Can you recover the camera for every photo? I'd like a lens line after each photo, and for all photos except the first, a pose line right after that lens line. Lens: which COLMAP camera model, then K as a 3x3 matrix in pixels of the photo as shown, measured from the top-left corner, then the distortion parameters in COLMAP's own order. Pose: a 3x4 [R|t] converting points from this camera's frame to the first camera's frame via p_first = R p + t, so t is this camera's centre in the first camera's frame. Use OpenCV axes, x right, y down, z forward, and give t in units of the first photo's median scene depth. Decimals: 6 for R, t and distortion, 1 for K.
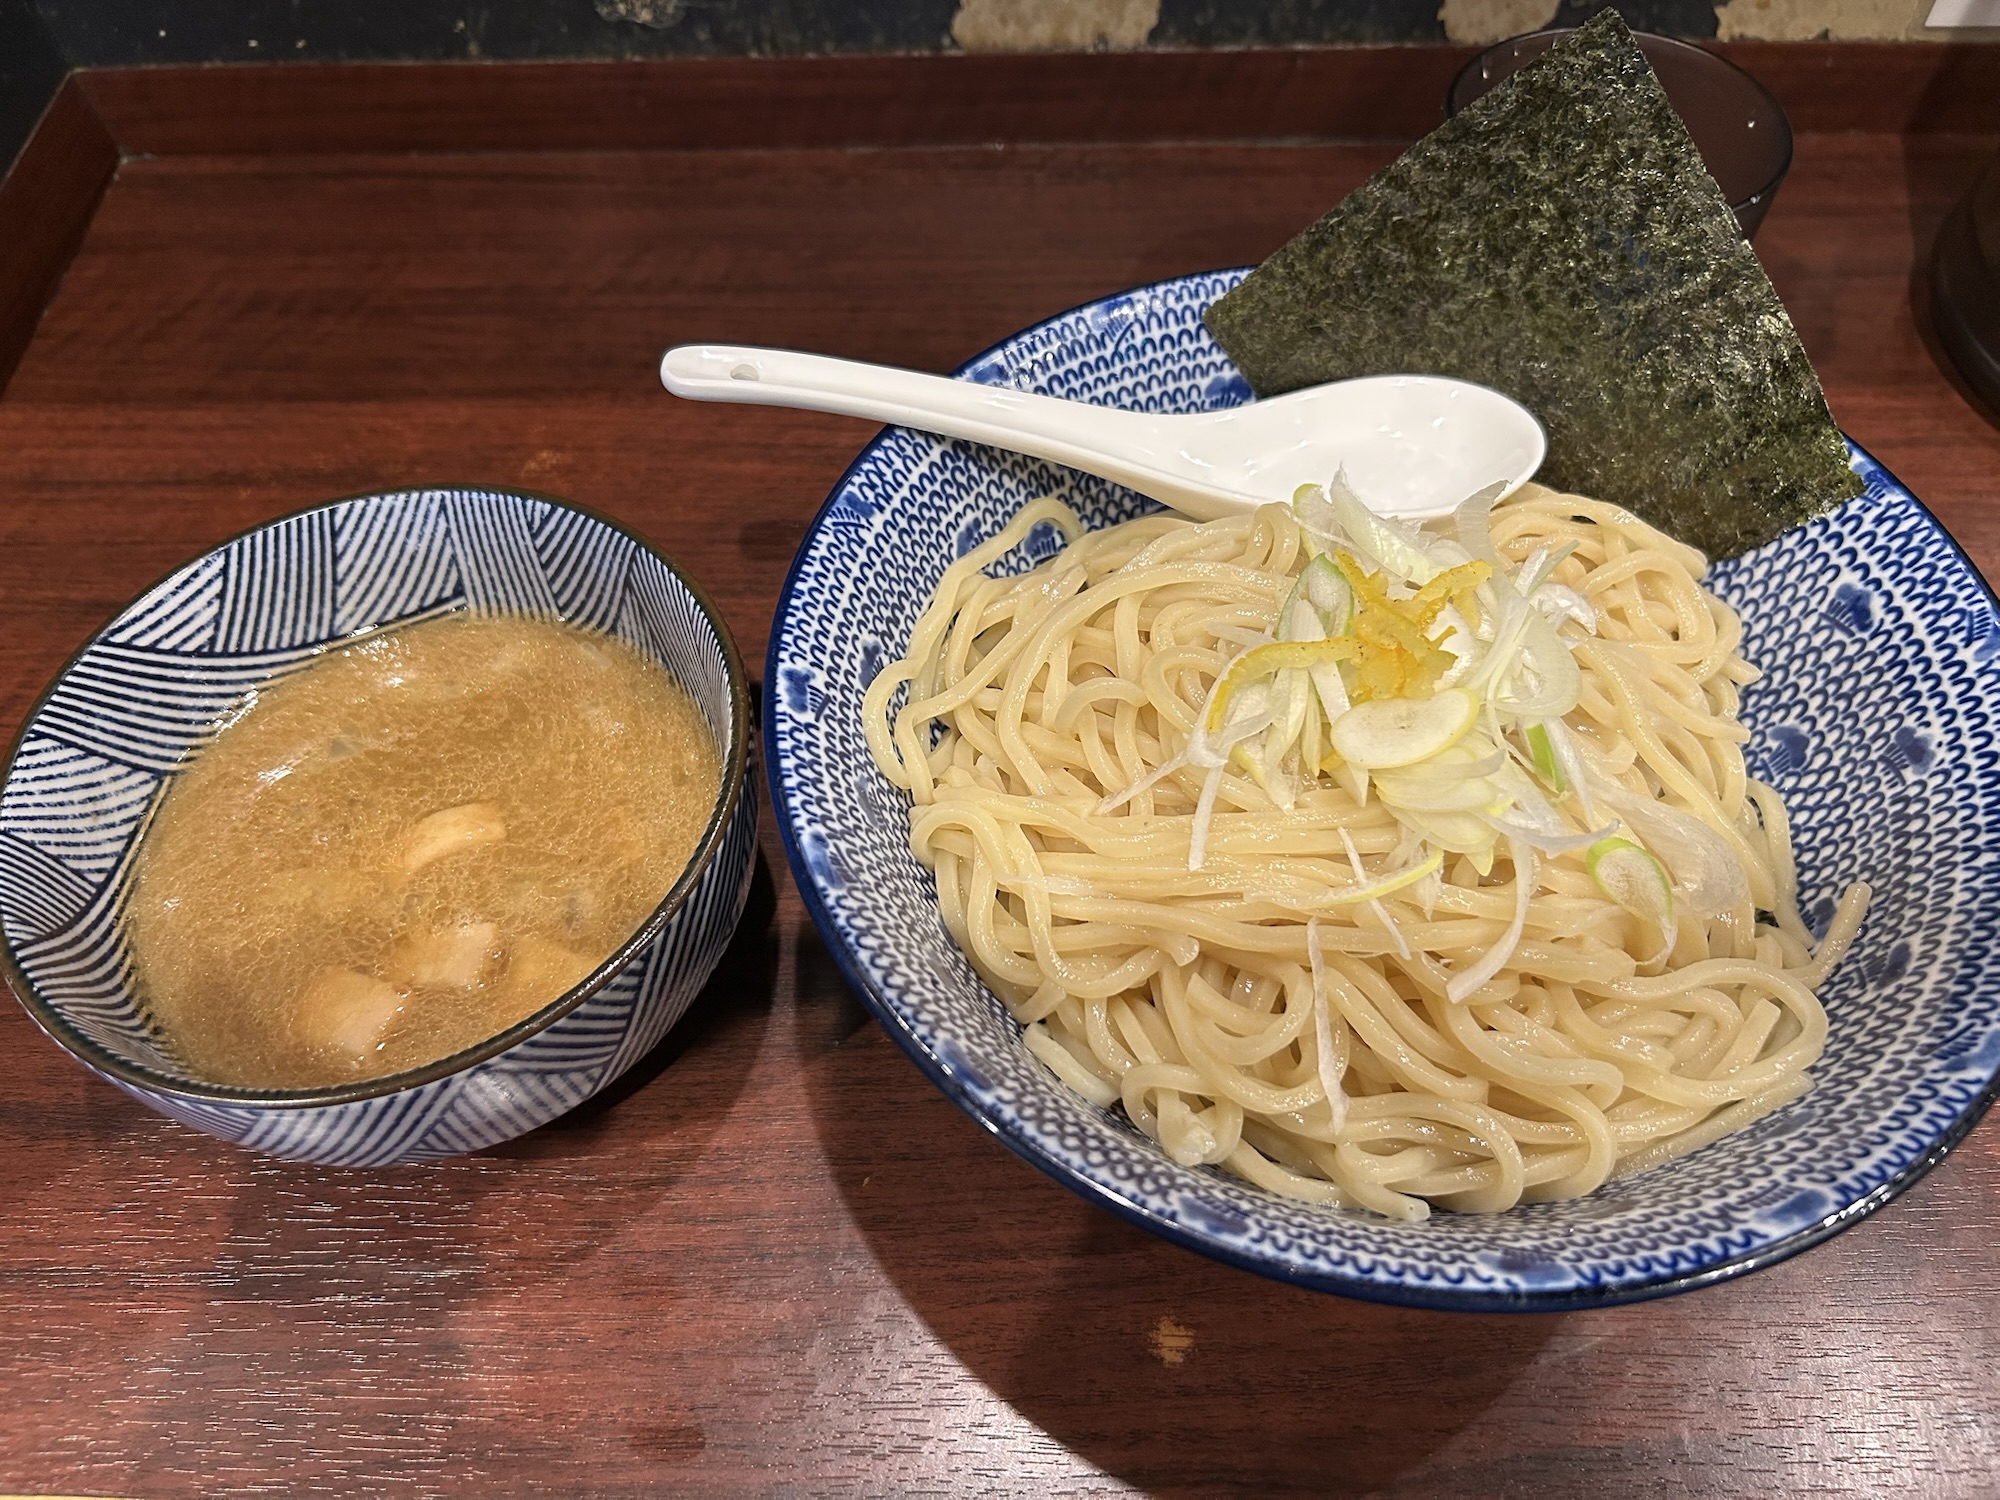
lens RADIAL K [[1374.3, 0, 1000.0], [0, 1374.3, 750.0], [0, 0, 1]] dist [0.002139, -0.054365]
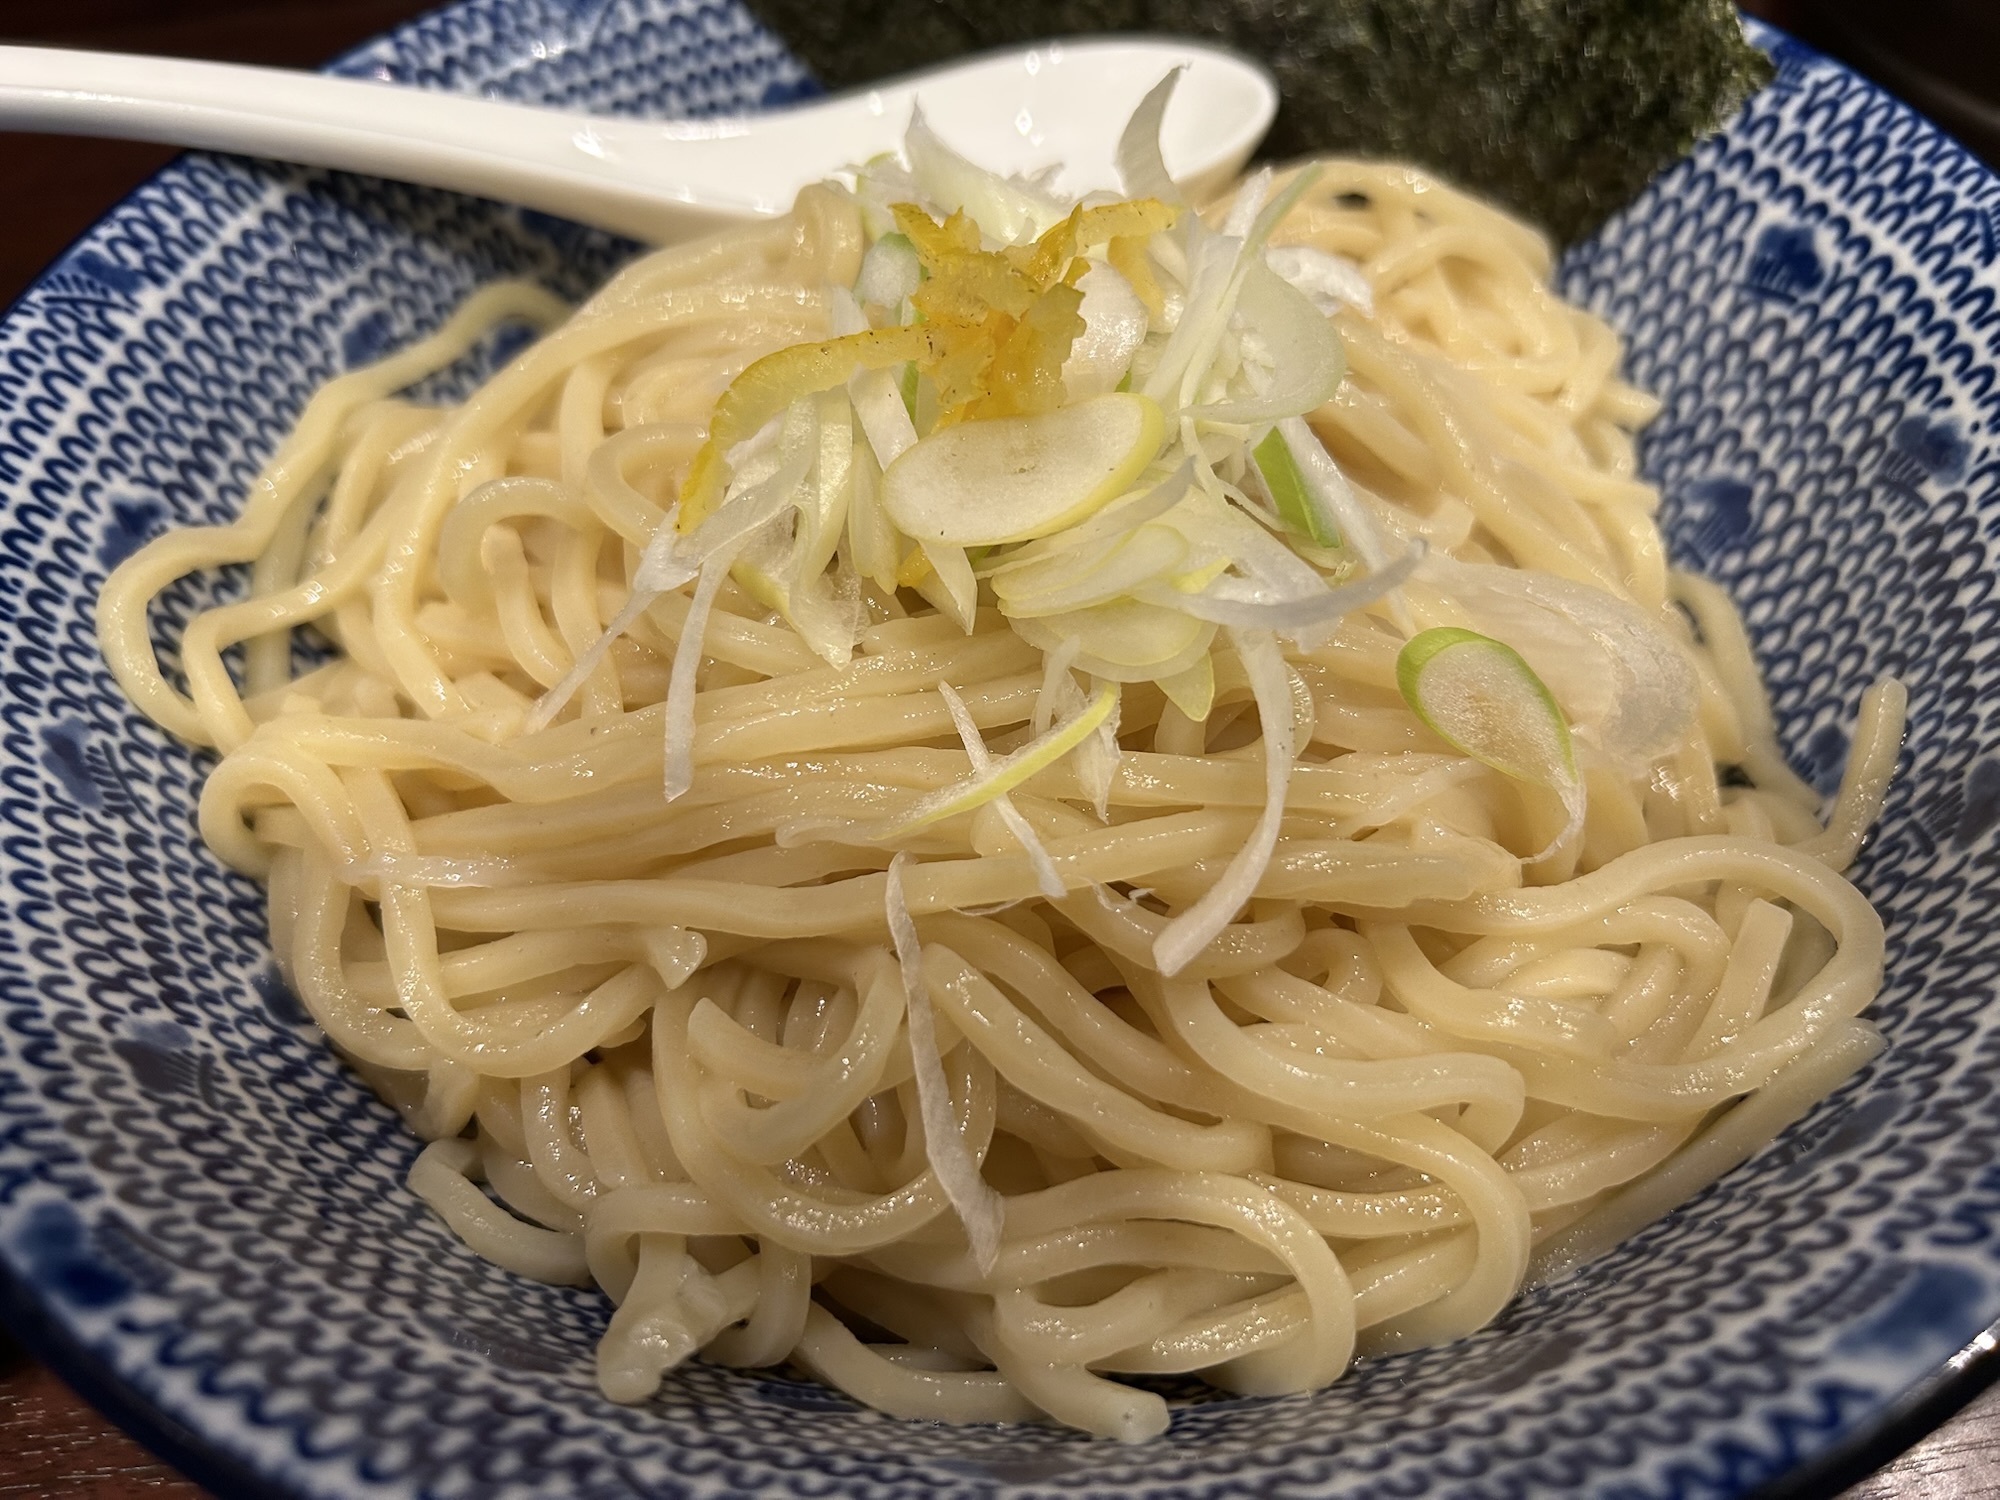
lens RADIAL K [[1474.7, 0, 1000.0], [0, 1474.7, 750.0], [0, 0, 1]] dist [0.003326, -0.055892]
pose [[0.988859, -0.124039, 0.082299, 0.204797], [0.128568, 0.990325, -0.052209, 0.106327], [-0.075027, 0.062209, 0.995239, 0.405835]]
